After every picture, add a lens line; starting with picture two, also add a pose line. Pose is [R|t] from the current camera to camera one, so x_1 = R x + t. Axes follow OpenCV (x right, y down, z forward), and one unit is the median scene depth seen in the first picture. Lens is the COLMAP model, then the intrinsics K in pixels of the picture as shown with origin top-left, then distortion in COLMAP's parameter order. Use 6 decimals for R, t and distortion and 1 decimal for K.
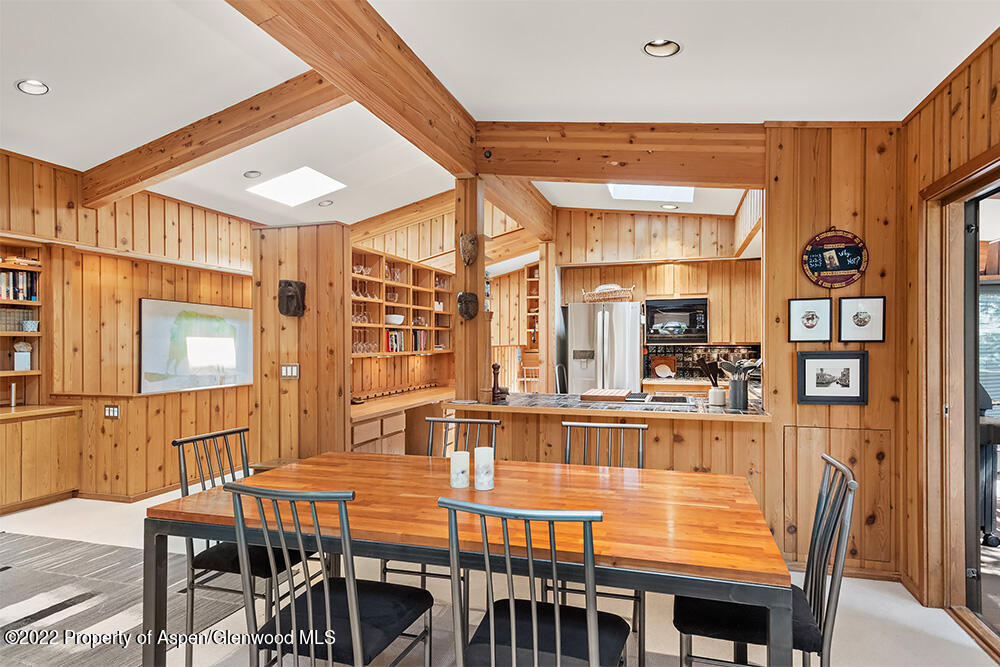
lens RADIAL K [[557.2, 0, 504.1], [0, 557.2, 348.9], [0, 0, 1]] dist [0.006327, -0.000740]
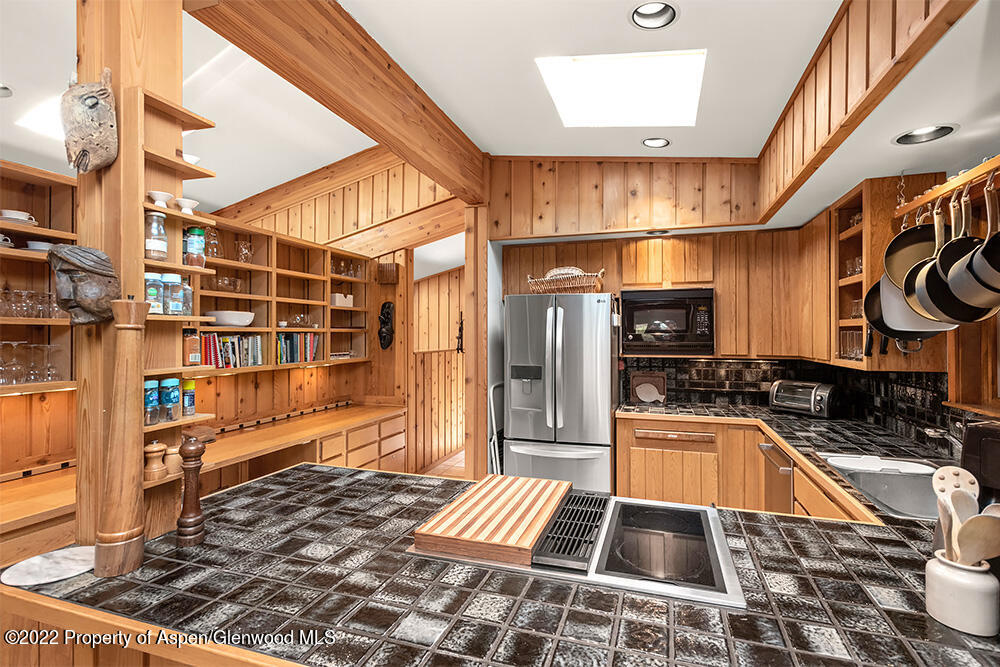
lens RADIAL K [[480.9, 0, 500.6], [0, 480.9, 333.3], [0, 0, 1]] dist [0.013215, -0.000271]
pose [[0.999499, 0.006443, -0.030974, 0.127145], [-0.007022, 0.999802, -0.018623, -0.024715], [0.030848, 0.018831, 0.999347, 0.413516]]
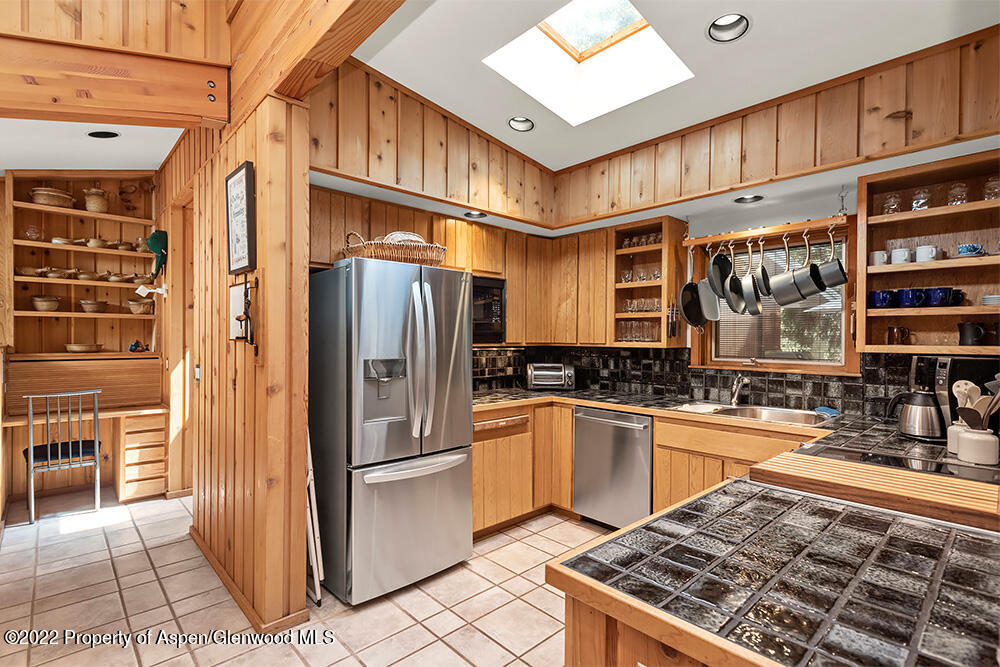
lens RADIAL K [[480.9, 0, 521.2], [0, 480.9, 340.9], [0, 0, 1]] dist [0.013215, -0.000271]
pose [[0.492654, 0.003232, 0.870219, -0.152973], [0.006104, 0.999956, -0.007169, -0.009491], [-0.870204, 0.008844, 0.492612, 0.676007]]
